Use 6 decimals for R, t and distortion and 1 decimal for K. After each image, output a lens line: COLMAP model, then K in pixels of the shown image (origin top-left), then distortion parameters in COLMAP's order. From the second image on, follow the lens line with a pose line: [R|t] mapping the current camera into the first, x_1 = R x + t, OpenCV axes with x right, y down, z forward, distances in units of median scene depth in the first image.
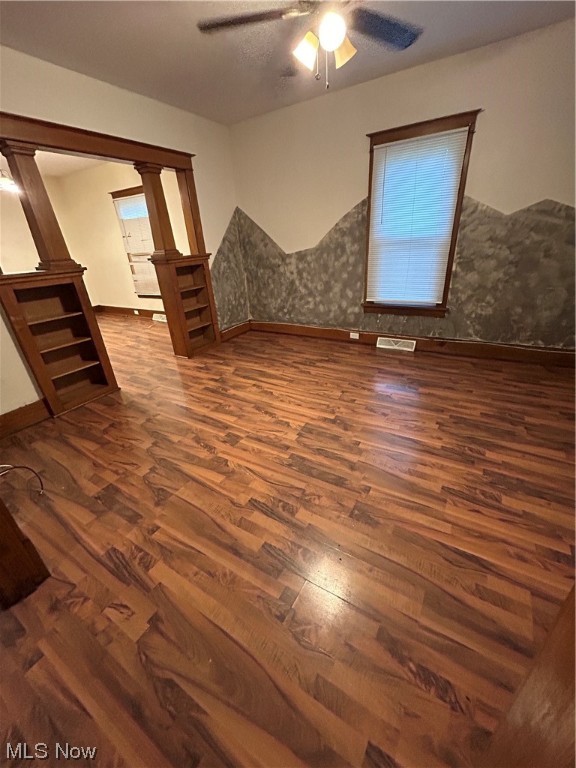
lens RADIAL K [[309.5, 0, 287.8], [0, 309.5, 383.9], [0, 0, 1]] dist [0.002247, 0.001258]
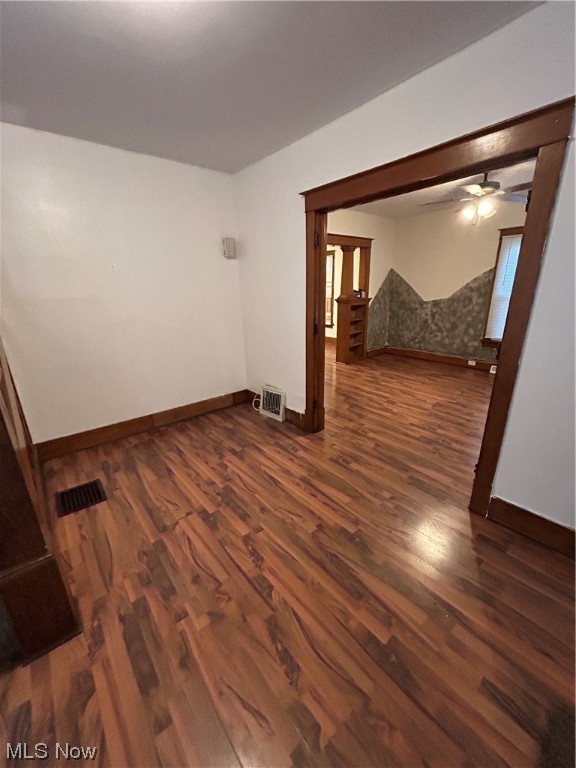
lens RADIAL K [[309.5, 0, 290.9], [0, 309.5, 384.1], [0, 0, 1]] dist [0.002247, 0.001258]
pose [[0.949111, 0.135716, -0.284201, -0.170380], [-0.168526, 0.981180, -0.094257, 0.244736], [0.266061, 0.137355, 0.954120, -0.599780]]
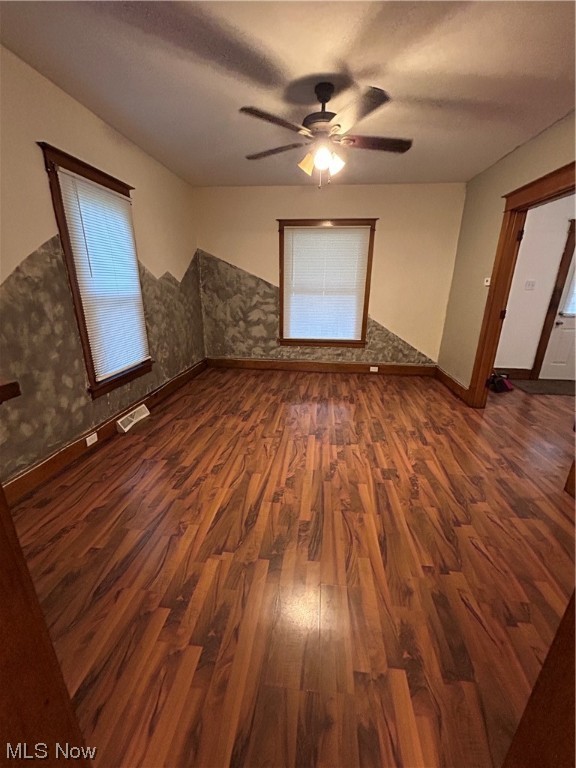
lens RADIAL K [[309.5, 0, 291.2], [0, 309.5, 383.2], [0, 0, 1]] dist [0.002247, 0.001258]
pose [[-0.433401, -0.227319, 0.872060, -0.629100], [0.395570, 0.821479, 0.410727, -0.449871], [-0.809745, 0.522971, -0.266109, 1.000623]]
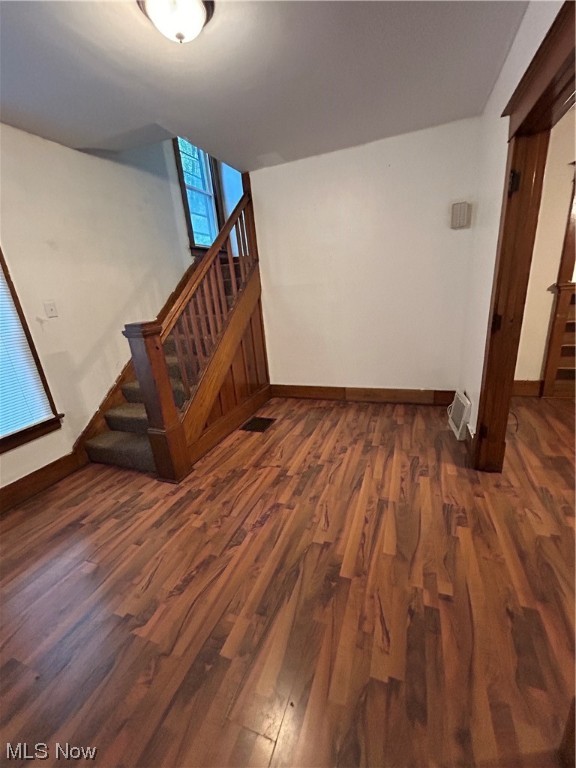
lens RADIAL K [[309.5, 0, 289.5], [0, 309.5, 384.6], [0, 0, 1]] dist [0.002247, 0.001258]
pose [[0.196692, 0.342761, -0.918601, 0.139680], [-0.354056, 0.898514, 0.259455, 0.083187], [0.914306, 0.274204, 0.298087, -0.254653]]
